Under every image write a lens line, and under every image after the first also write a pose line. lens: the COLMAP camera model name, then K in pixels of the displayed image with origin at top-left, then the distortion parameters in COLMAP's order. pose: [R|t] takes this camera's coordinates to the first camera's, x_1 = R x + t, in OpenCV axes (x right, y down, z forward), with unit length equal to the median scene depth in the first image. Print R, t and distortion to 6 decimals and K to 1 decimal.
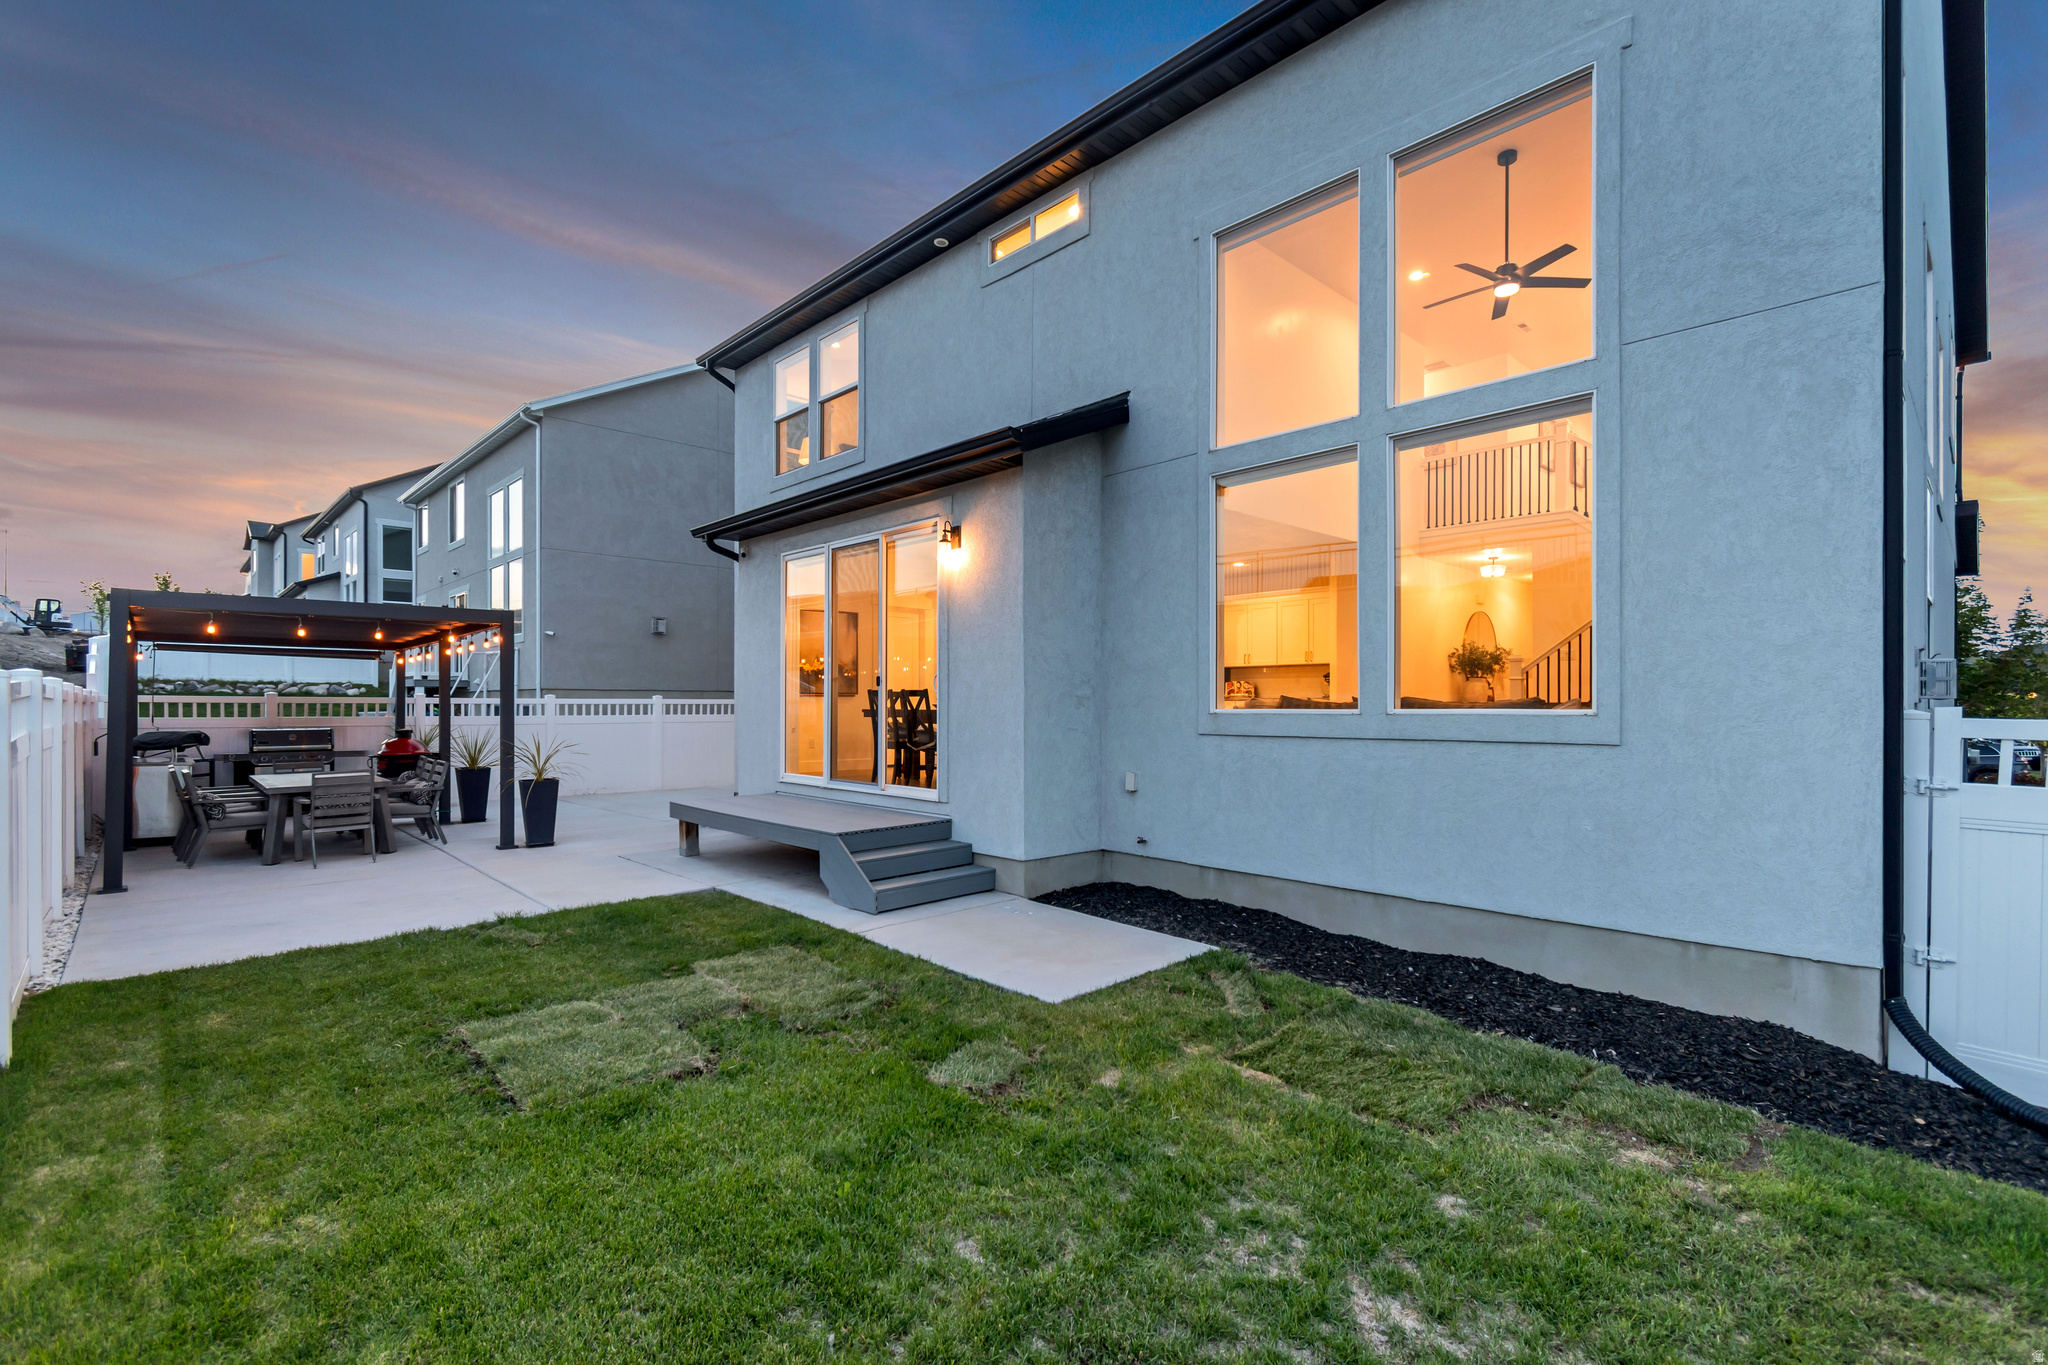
lens RADIAL K [[907.3, 0, 1030.8], [0, 907.3, 698.1], [0, 0, 1]] dist [0.001401, -0.000437]
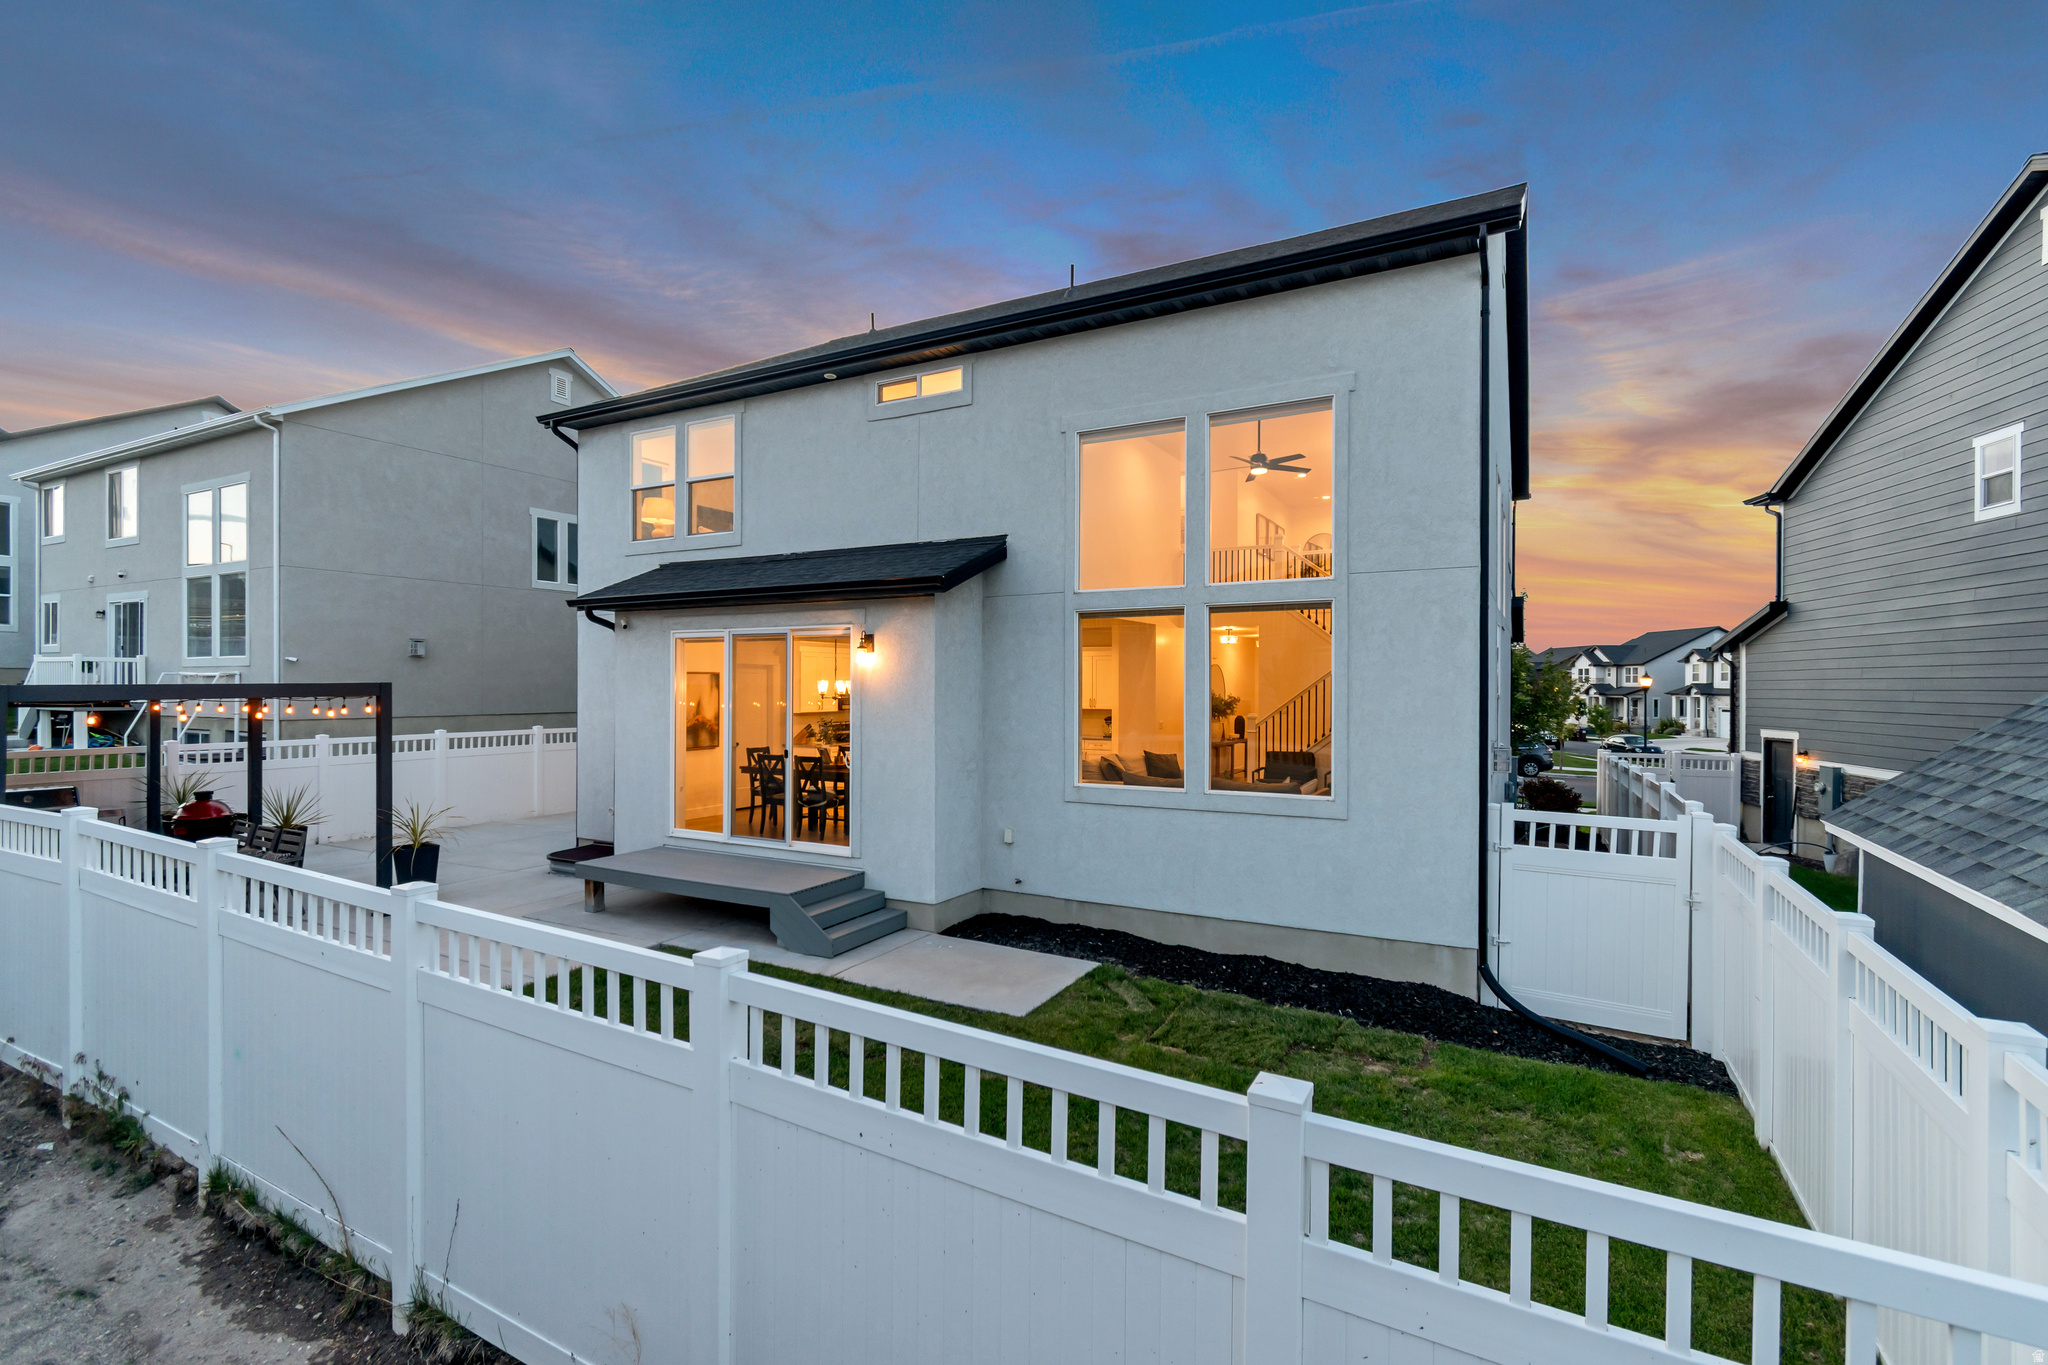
lens RADIAL K [[915.3, 0, 1024.0], [0, 915.3, 682.5], [0, 0, 1]] dist [0.002222, 0.000167]
pose [[0.953677, 0.001696, 0.300827, -0.371745], [-0.002442, 0.999995, 0.002104, -0.184023], [-0.300822, -0.002741, 0.953677, -0.364742]]
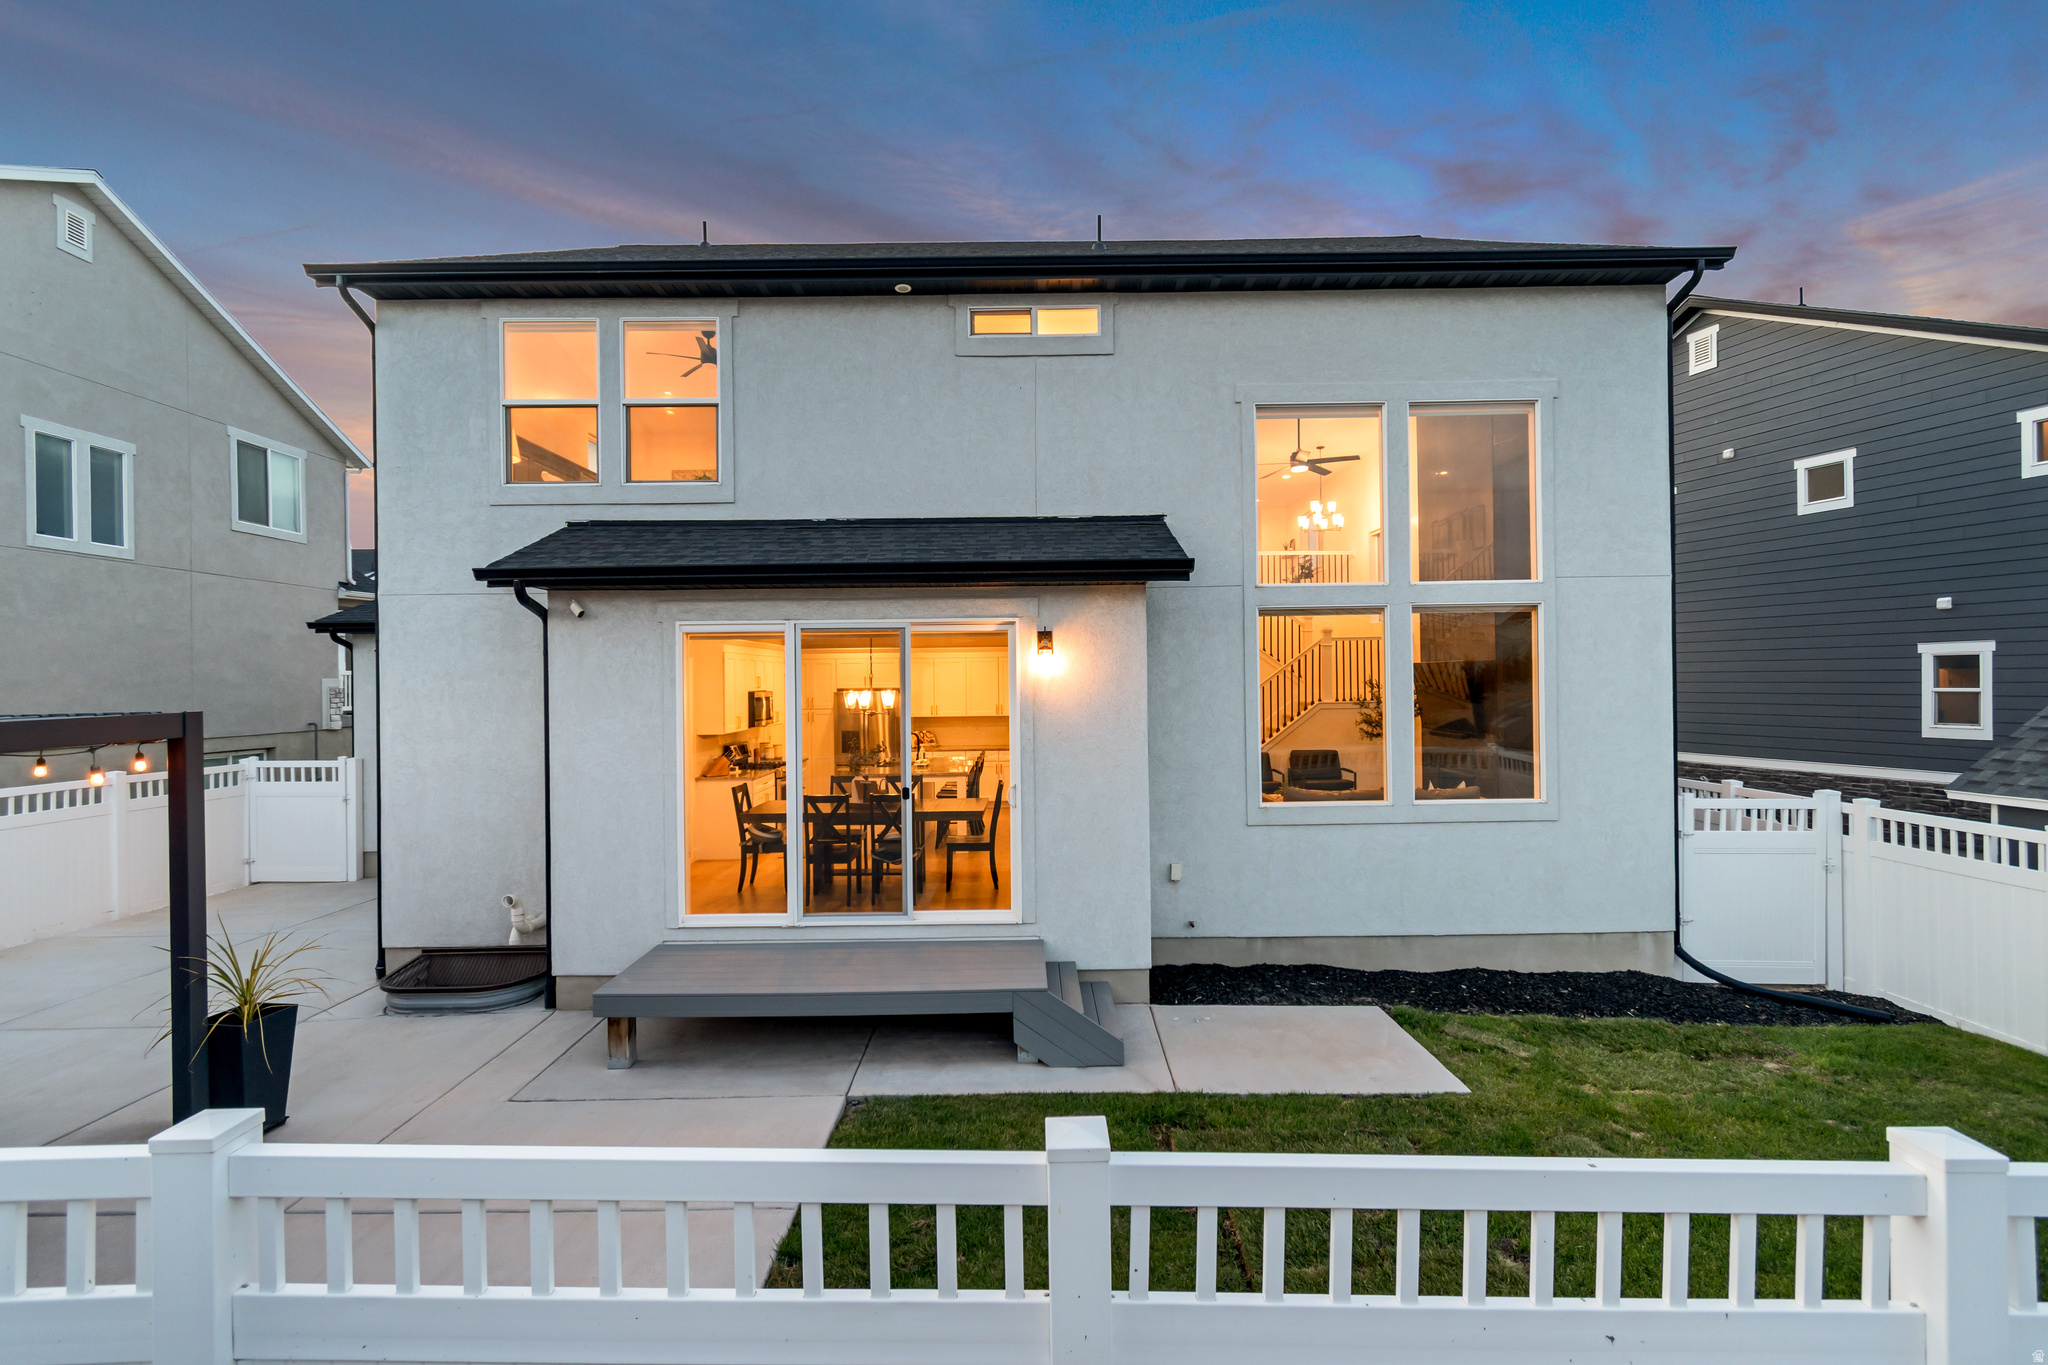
lens RADIAL K [[911.1, 0, 1019.2], [0, 911.1, 677.2], [0, 0, 1]] dist [0.004142, 0.000326]
pose [[0.696345, -0.005741, 0.717684, -1.142850], [0.010655, 0.999940, -0.002339, -0.201147], [-0.717628, 0.009276, 0.696365, 0.513591]]
